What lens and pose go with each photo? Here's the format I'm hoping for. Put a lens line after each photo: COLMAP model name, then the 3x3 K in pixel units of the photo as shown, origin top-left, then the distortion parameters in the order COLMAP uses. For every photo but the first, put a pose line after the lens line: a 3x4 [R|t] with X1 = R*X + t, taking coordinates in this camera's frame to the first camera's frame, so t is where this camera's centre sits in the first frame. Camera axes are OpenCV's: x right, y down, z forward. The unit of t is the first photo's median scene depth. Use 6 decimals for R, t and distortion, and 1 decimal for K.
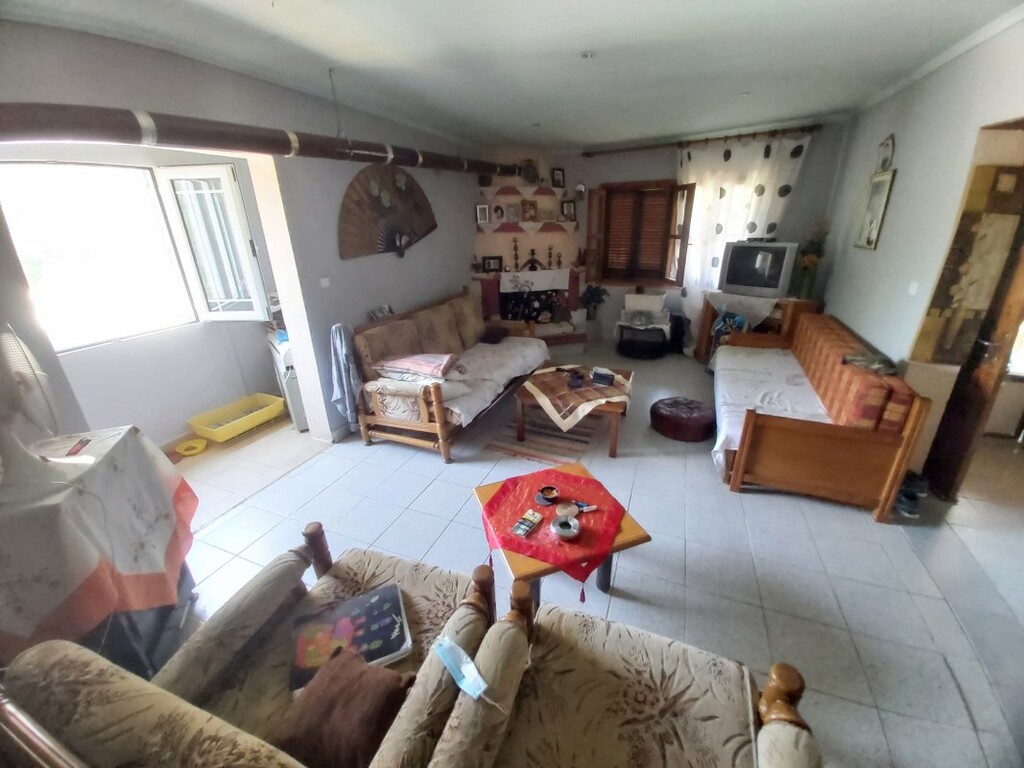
lens RADIAL K [[401.6, 0, 515.0], [0, 401.6, 375.0], [0, 0, 1]] dist [0.016119, -0.015002]
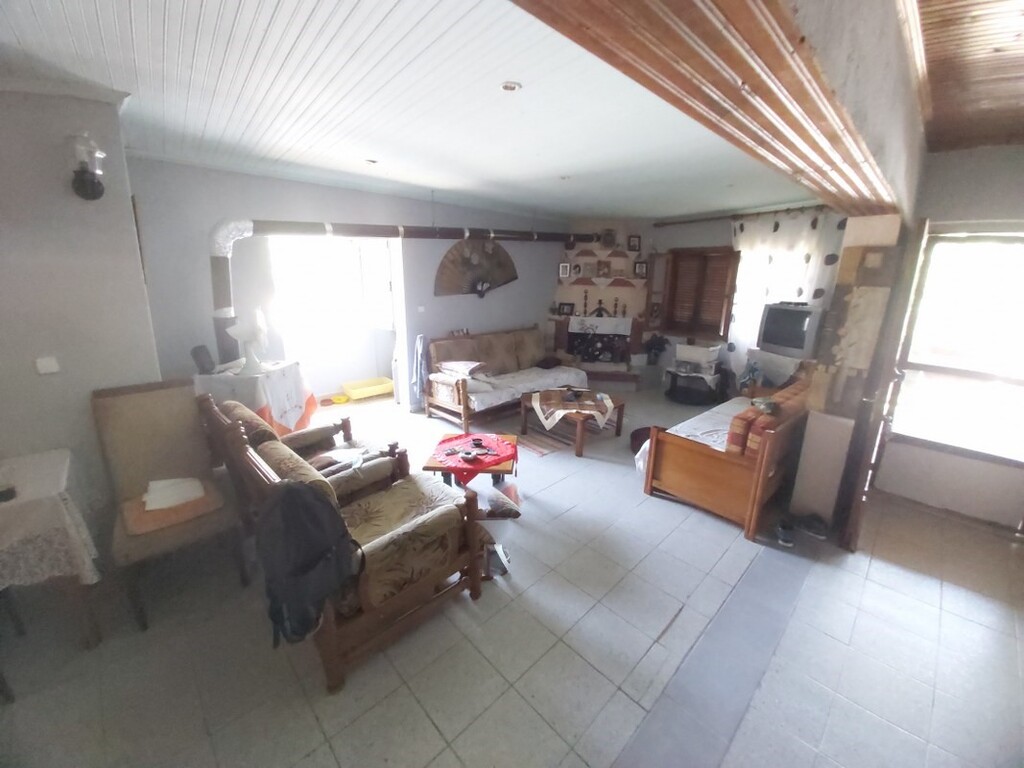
lens RADIAL K [[401.6, 0, 515.0], [0, 401.6, 375.0], [0, 0, 1]] dist [0.016119, -0.015002]
pose [[0.912501, 0.136316, -0.385694, 0.352733], [-0.179764, 0.980553, -0.078741, 0.058557], [0.367460, 0.141185, 0.919261, -0.199695]]
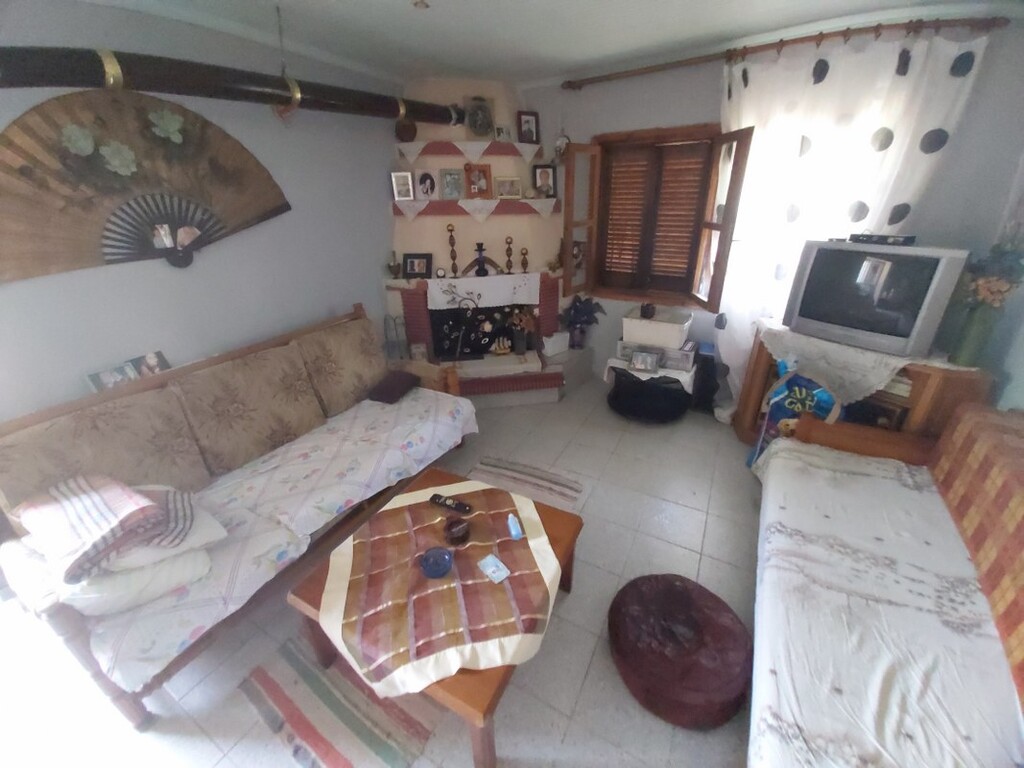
lens RADIAL K [[401.6, 0, 515.0], [0, 401.6, 375.0], [0, 0, 1]] dist [0.016119, -0.015002]
pose [[0.993189, 0.047086, -0.106579, 0.204387], [-0.040766, 0.997322, 0.060724, -0.165457], [0.109153, -0.055965, 0.992448, 0.412589]]
